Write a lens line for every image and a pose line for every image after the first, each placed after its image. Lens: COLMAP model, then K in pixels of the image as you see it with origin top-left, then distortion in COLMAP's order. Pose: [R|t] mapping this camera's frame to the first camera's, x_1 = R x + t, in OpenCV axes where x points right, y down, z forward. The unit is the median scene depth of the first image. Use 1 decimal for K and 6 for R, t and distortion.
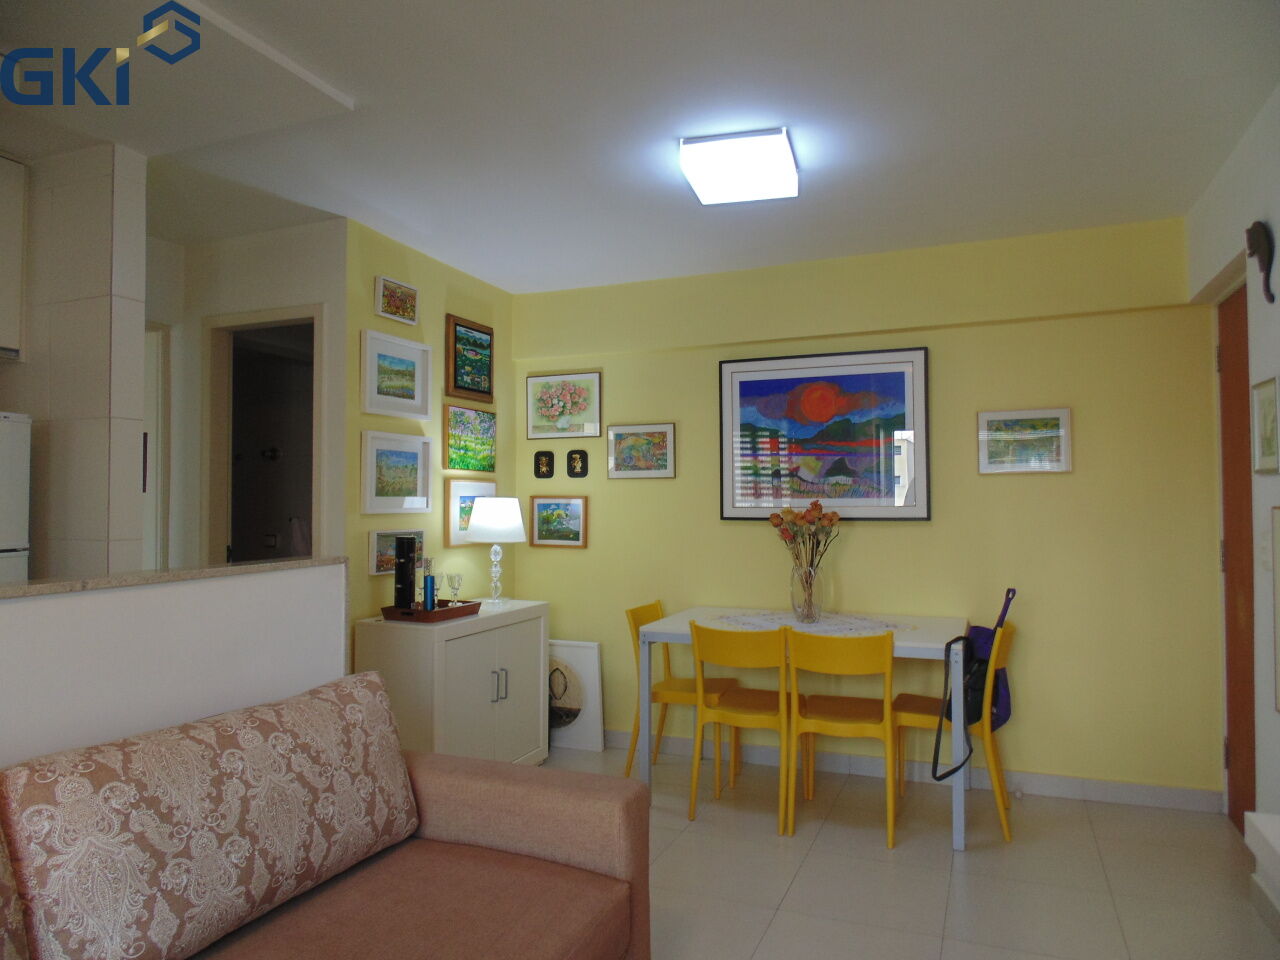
lens RADIAL K [[850.2, 0, 640.0], [0, 850.2, 480.0], [0, 0, 1]] dist [-0.019938, 0.000527]
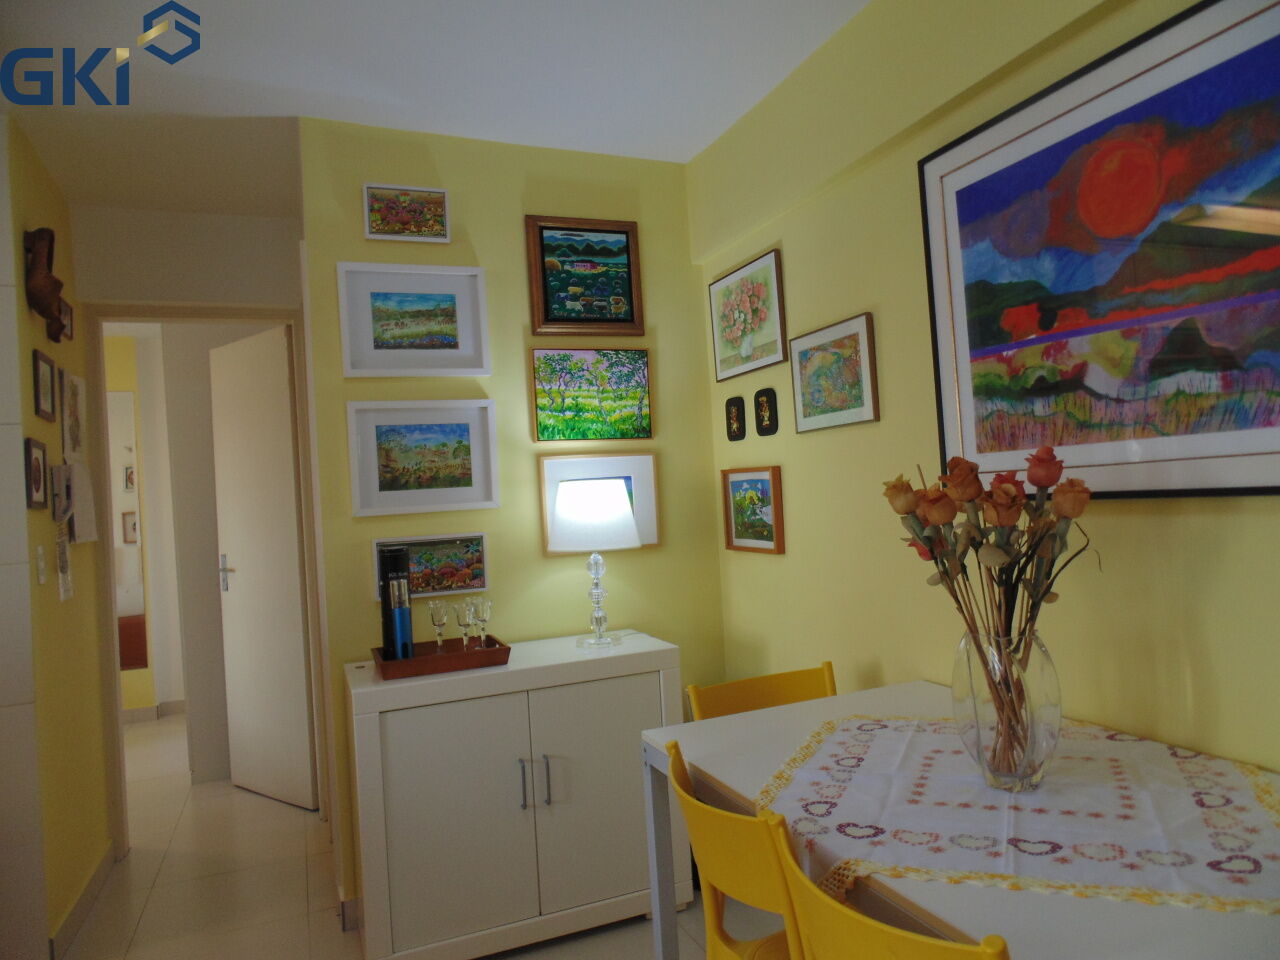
lens RADIAL K [[850.2, 0, 640.0], [0, 850.2, 480.0], [0, 0, 1]] dist [-0.019938, 0.000527]
pose [[0.706922, -0.050895, -0.705458, 0.306466], [0.076796, 0.997034, 0.005025, 0.020135], [0.703110, -0.057728, 0.708734, 0.559935]]
